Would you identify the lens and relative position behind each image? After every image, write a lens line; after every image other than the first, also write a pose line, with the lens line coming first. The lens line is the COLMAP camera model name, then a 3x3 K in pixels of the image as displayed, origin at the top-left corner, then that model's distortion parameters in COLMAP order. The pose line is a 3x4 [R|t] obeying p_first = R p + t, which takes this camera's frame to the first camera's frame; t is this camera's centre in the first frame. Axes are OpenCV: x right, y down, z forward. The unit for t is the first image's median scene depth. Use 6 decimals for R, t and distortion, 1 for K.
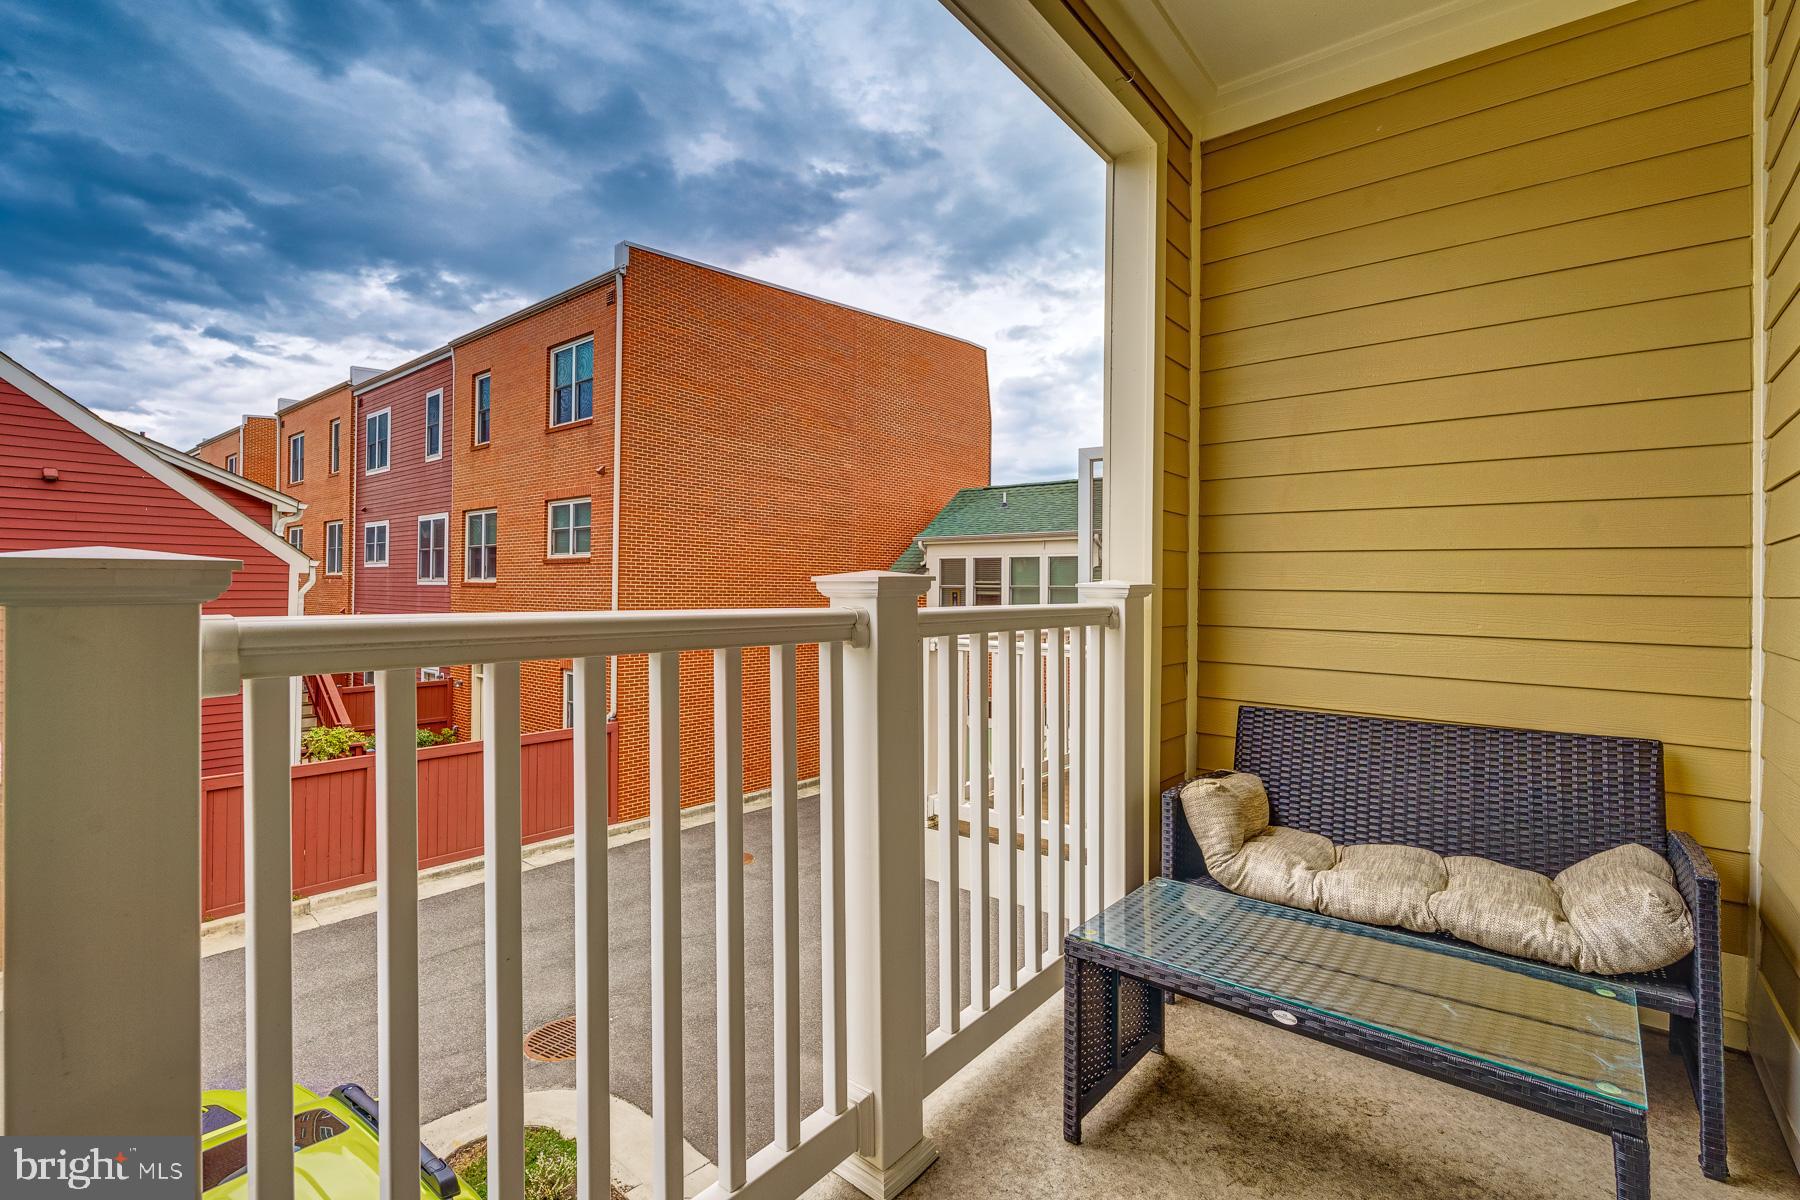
lens RADIAL K [[814.6, 0, 896.6], [0, 814.6, 583.6], [0, 0, 1]] dist [-0.000792, -0.000067]
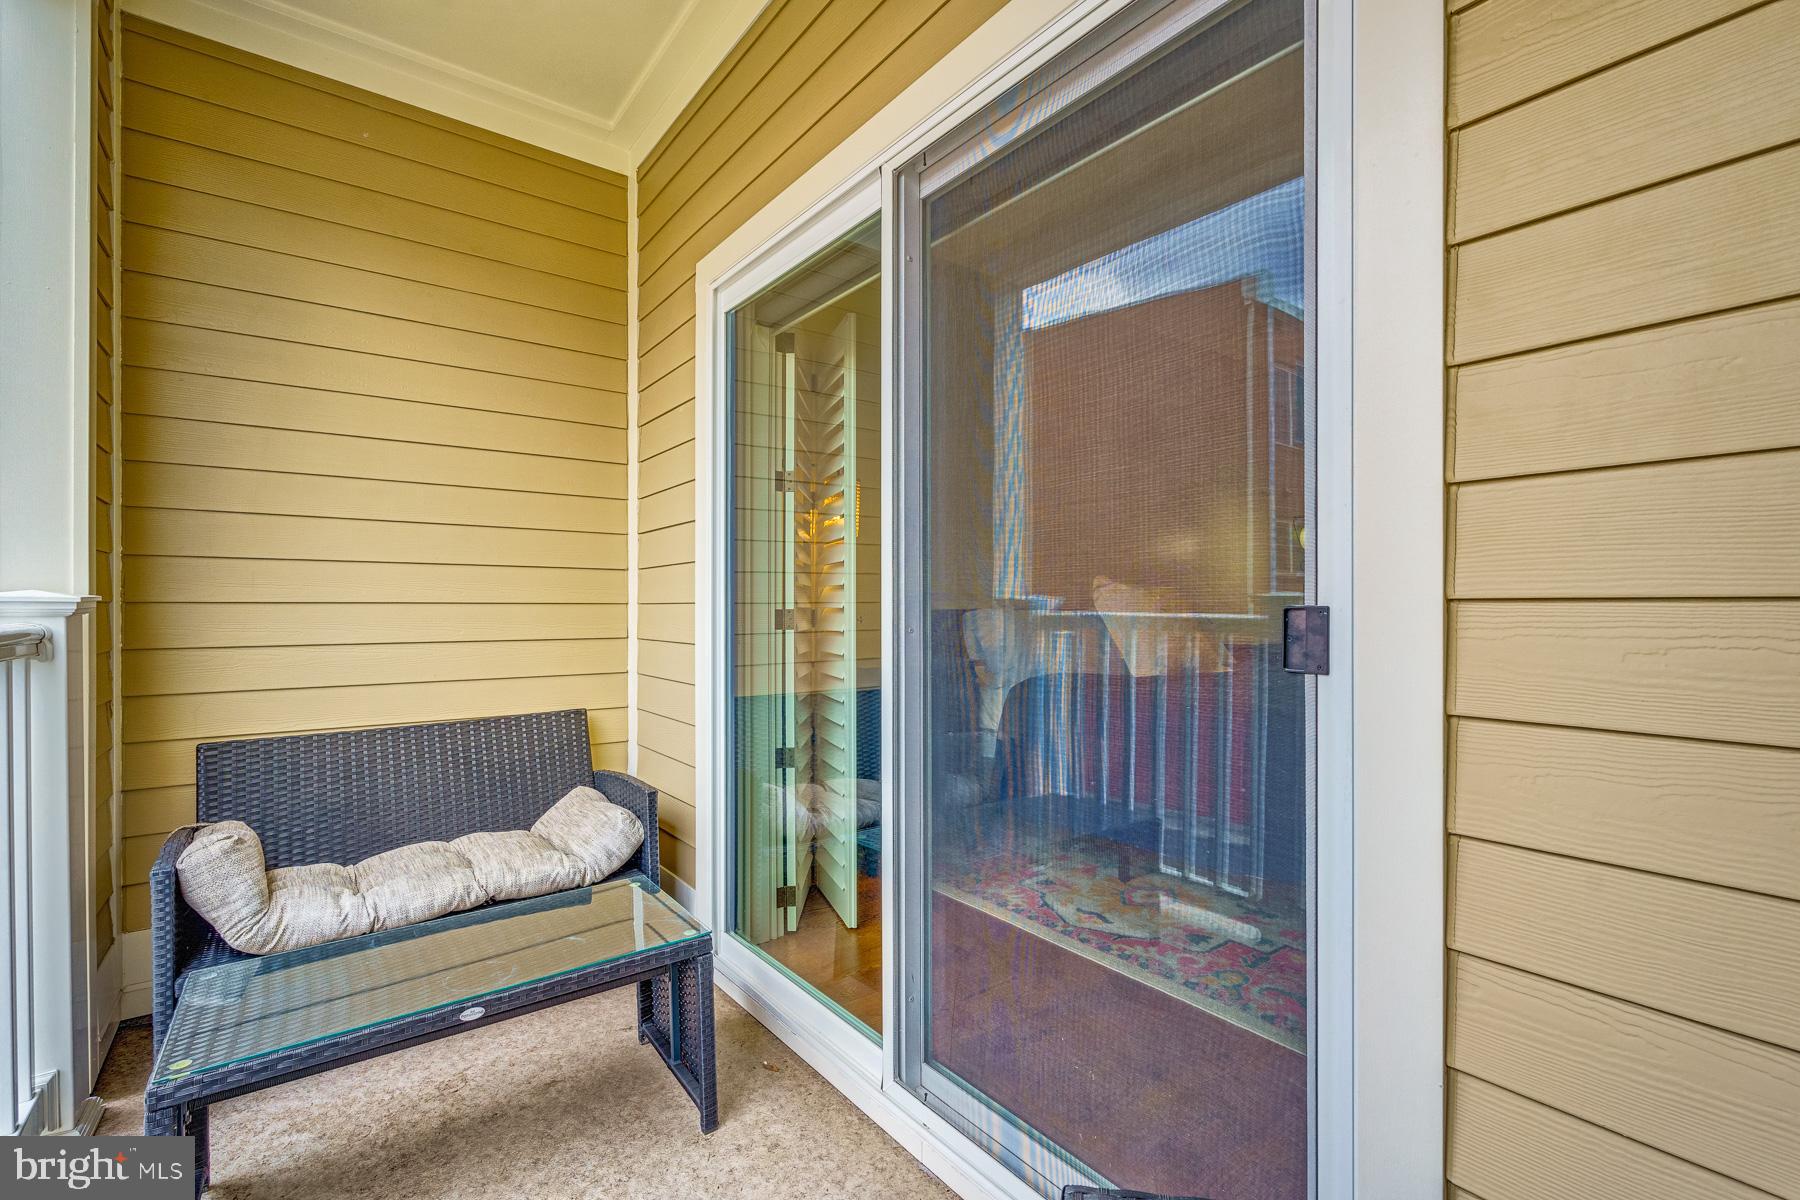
lens RADIAL K [[814.6, 0, 898.8], [0, 814.6, 609.2], [0, 0, 1]] dist [-0.000792, -0.000067]
pose [[0.225114, -0.019374, 0.974140, -0.282845], [-0.000458, 0.999800, 0.019990, -0.003101], [-0.974332, -0.004946, 0.225061, 0.169968]]
